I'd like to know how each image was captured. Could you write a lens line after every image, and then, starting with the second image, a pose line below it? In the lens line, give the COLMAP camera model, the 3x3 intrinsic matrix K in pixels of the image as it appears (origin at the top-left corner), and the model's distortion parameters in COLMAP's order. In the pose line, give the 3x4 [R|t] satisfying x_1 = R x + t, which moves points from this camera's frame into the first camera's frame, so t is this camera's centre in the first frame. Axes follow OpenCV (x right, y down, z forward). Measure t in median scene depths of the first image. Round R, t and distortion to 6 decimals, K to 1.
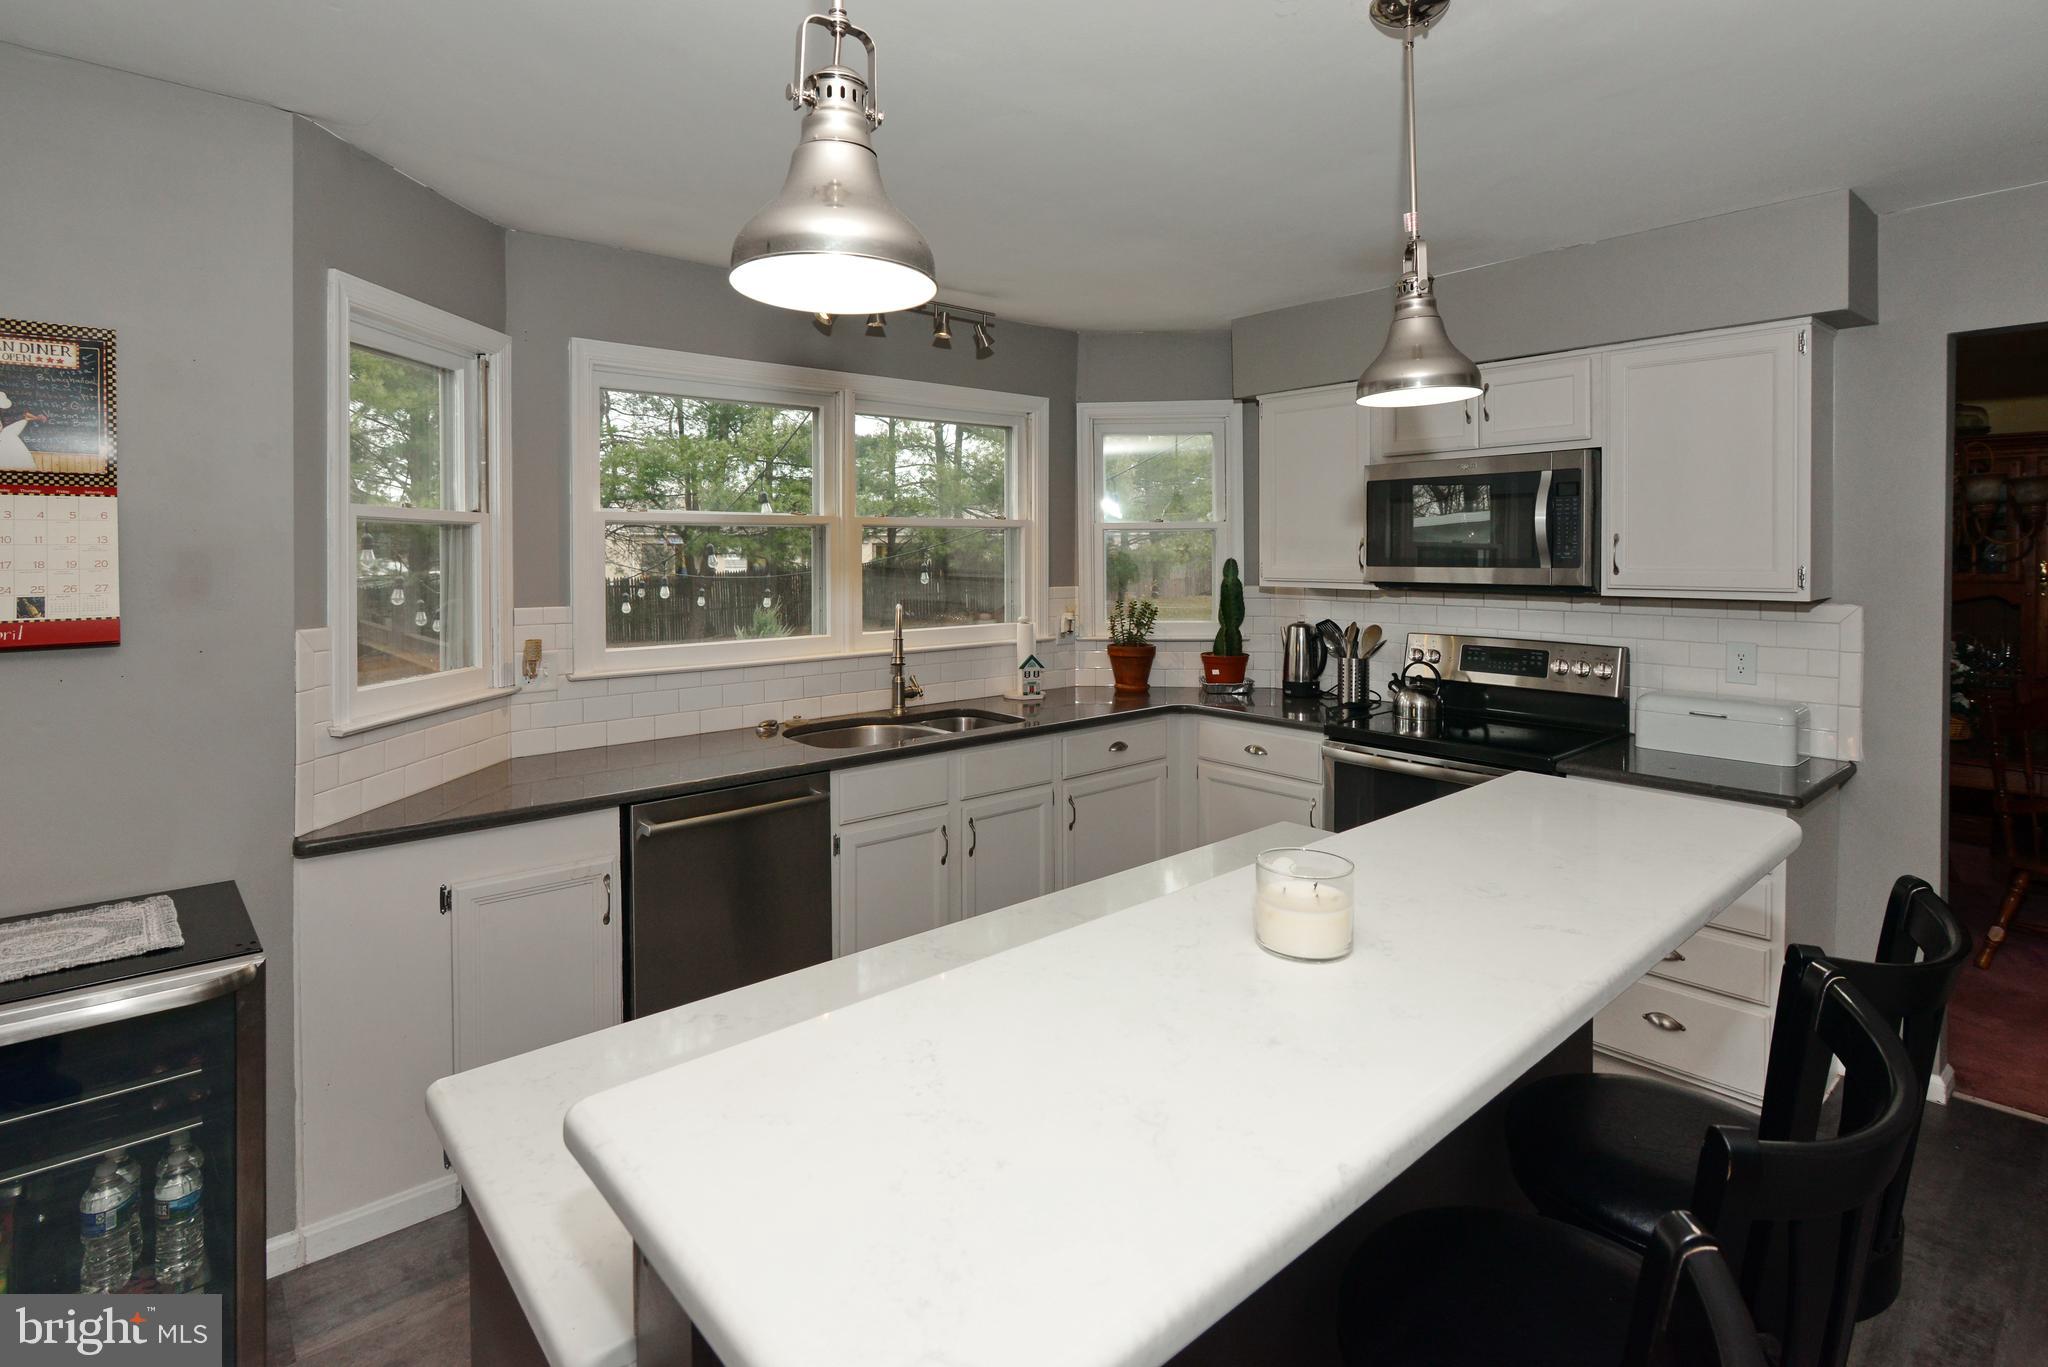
lens RADIAL K [[1027.8, 0, 1024.7], [0, 1027.8, 555.2], [0, 0, 1]] dist [0.001460, 0.000053]
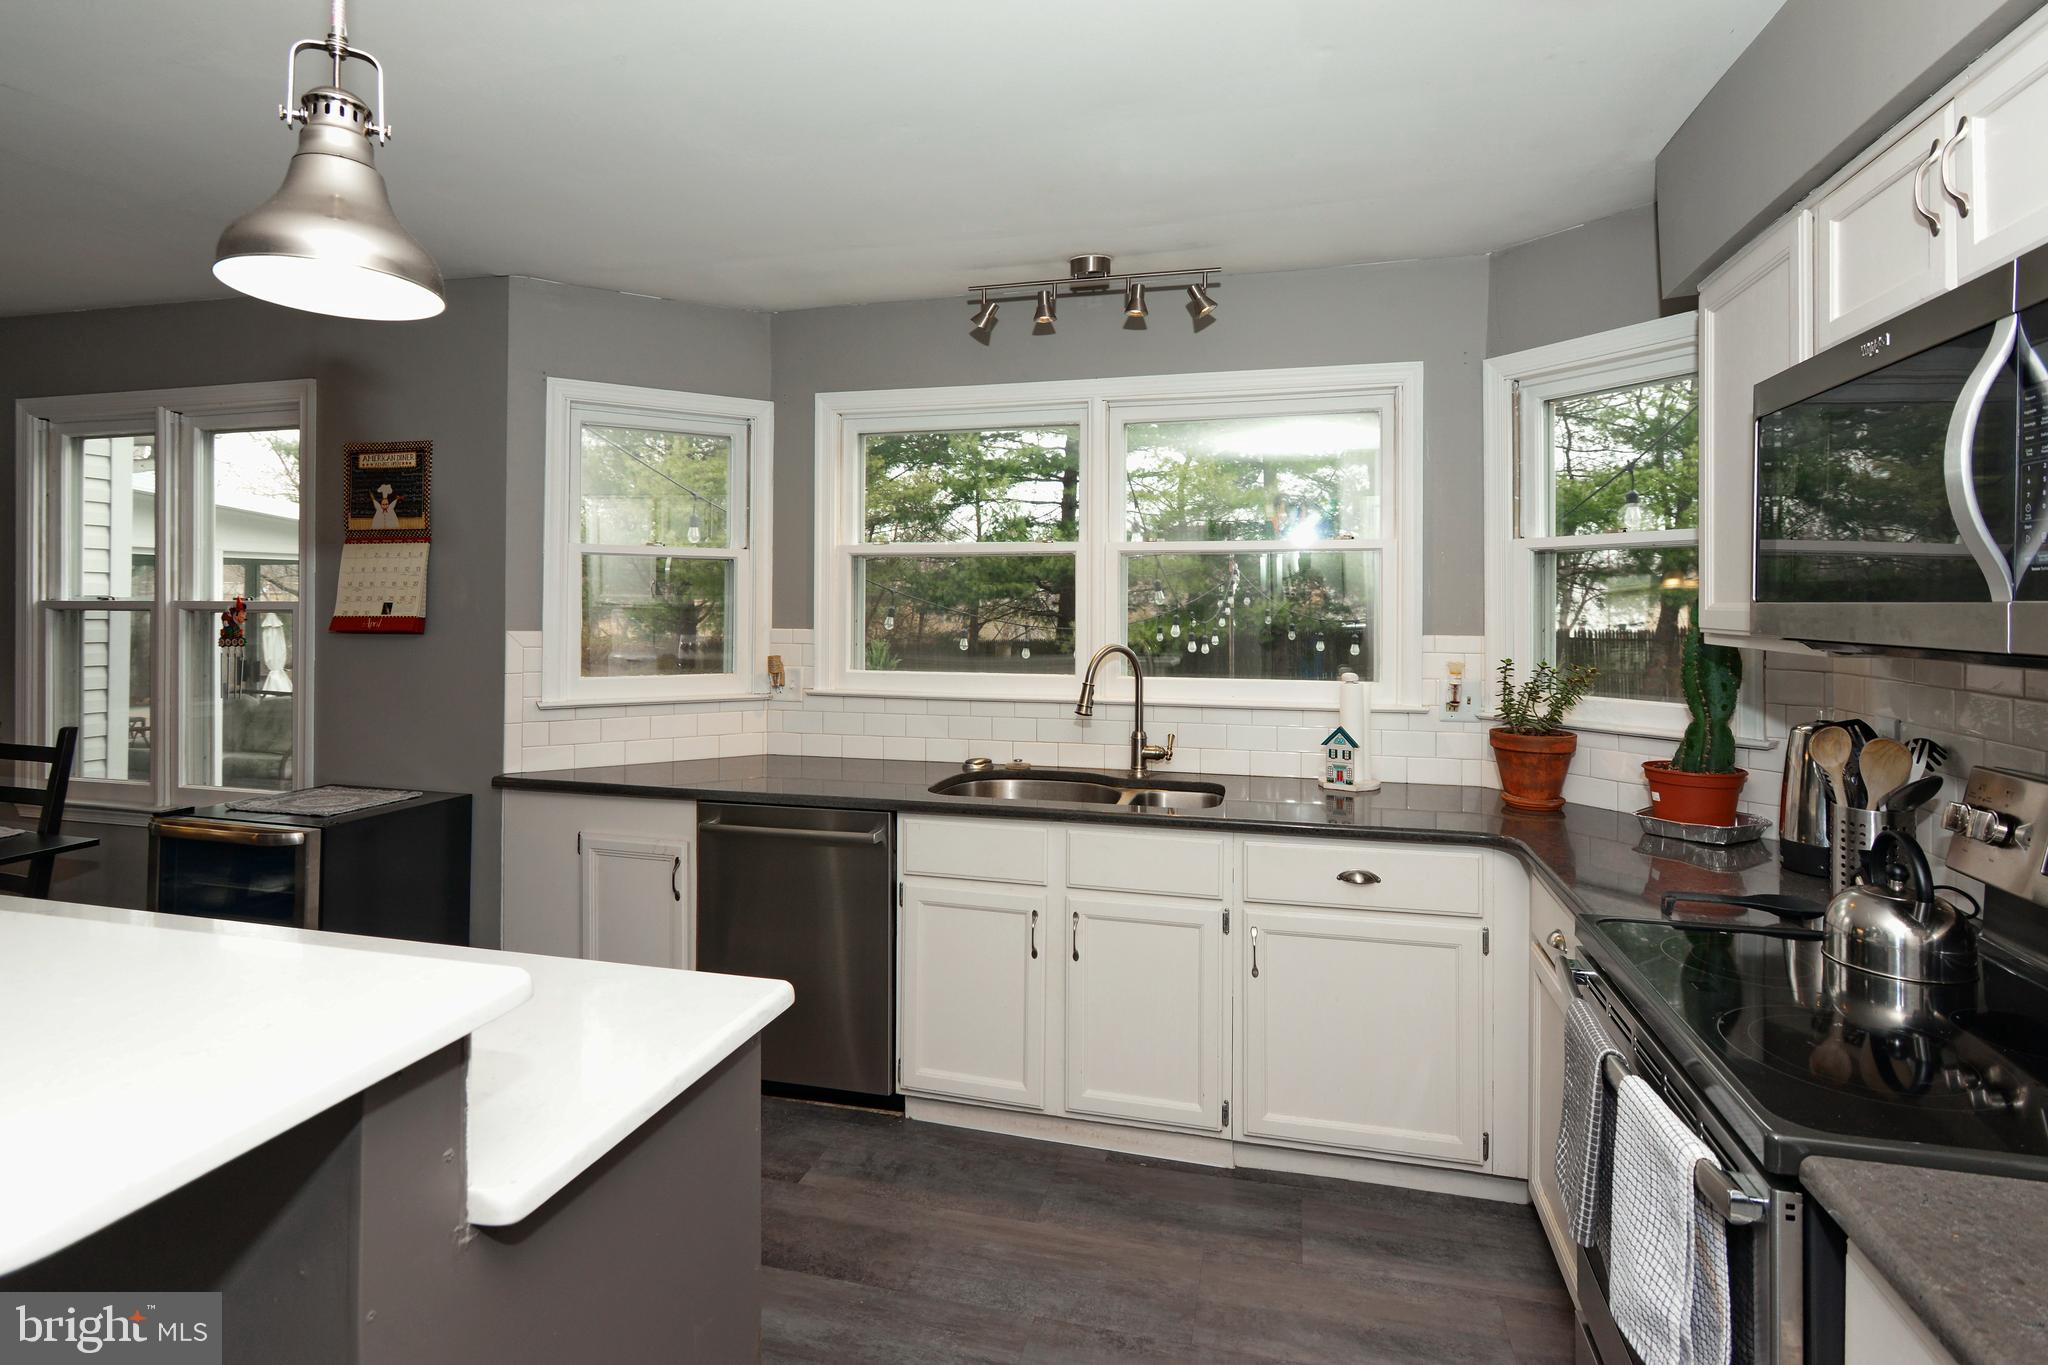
lens RADIAL K [[963.8, 0, 1029.1], [0, 963.8, 608.2], [0, 0, 1]] dist [0.000284, 0.000149]
pose [[0.570704, 0.004895, -0.821141, 0.586876], [-0.012858, 0.999913, -0.002976, 0.025411], [0.821055, 0.012256, 0.570717, 0.593043]]
